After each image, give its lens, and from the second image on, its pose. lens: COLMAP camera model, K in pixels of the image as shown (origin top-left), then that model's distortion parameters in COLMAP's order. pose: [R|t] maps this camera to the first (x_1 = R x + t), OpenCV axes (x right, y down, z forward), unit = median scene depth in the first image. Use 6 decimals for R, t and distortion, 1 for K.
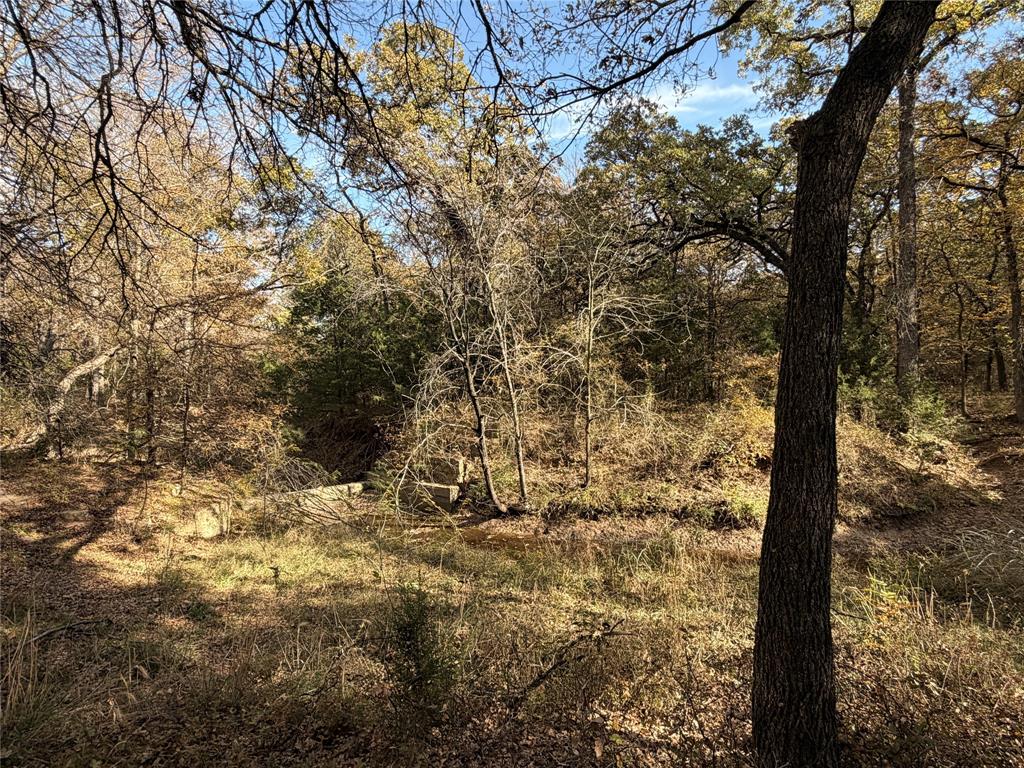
lens RADIAL K [[571.5, 0, 512.3], [0, 571.5, 385.5], [0, 0, 1]] dist [-0.005025, -0.001523]
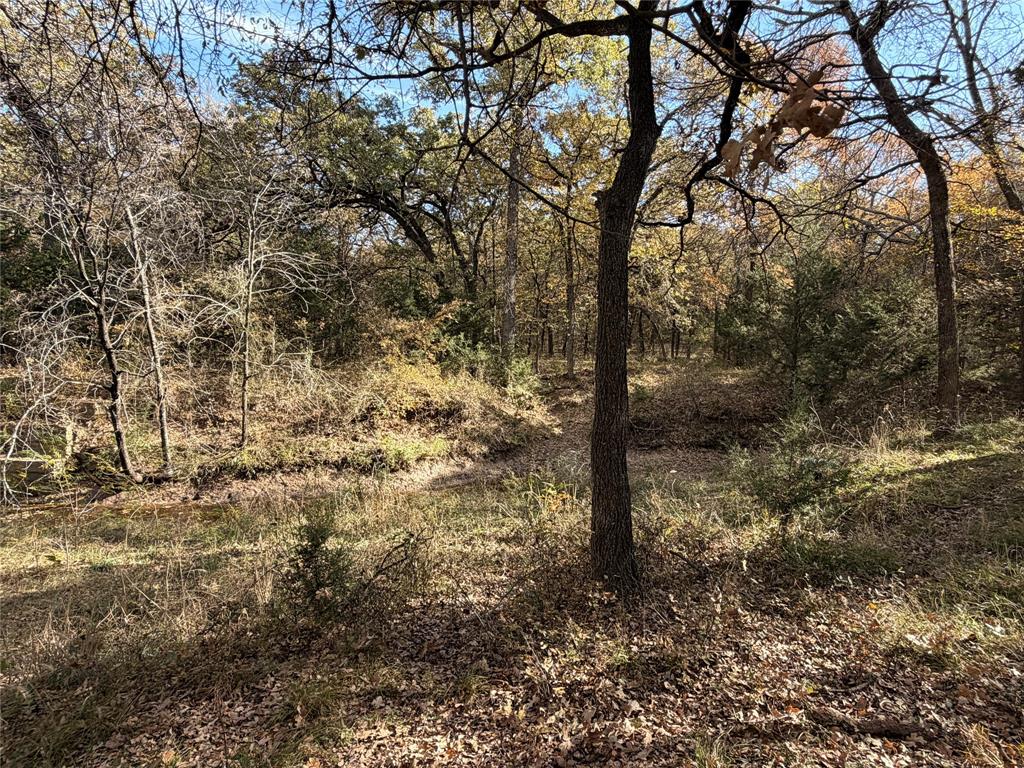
lens RADIAL K [[571.5, 0, 511.3], [0, 571.5, 381.5], [0, 0, 1]] dist [-0.005025, -0.001523]
pose [[0.786609, -0.004143, 0.617438, -0.108989], [-0.036085, 0.997960, 0.052669, 0.001570], [-0.616396, -0.063710, 0.784855, -0.026163]]
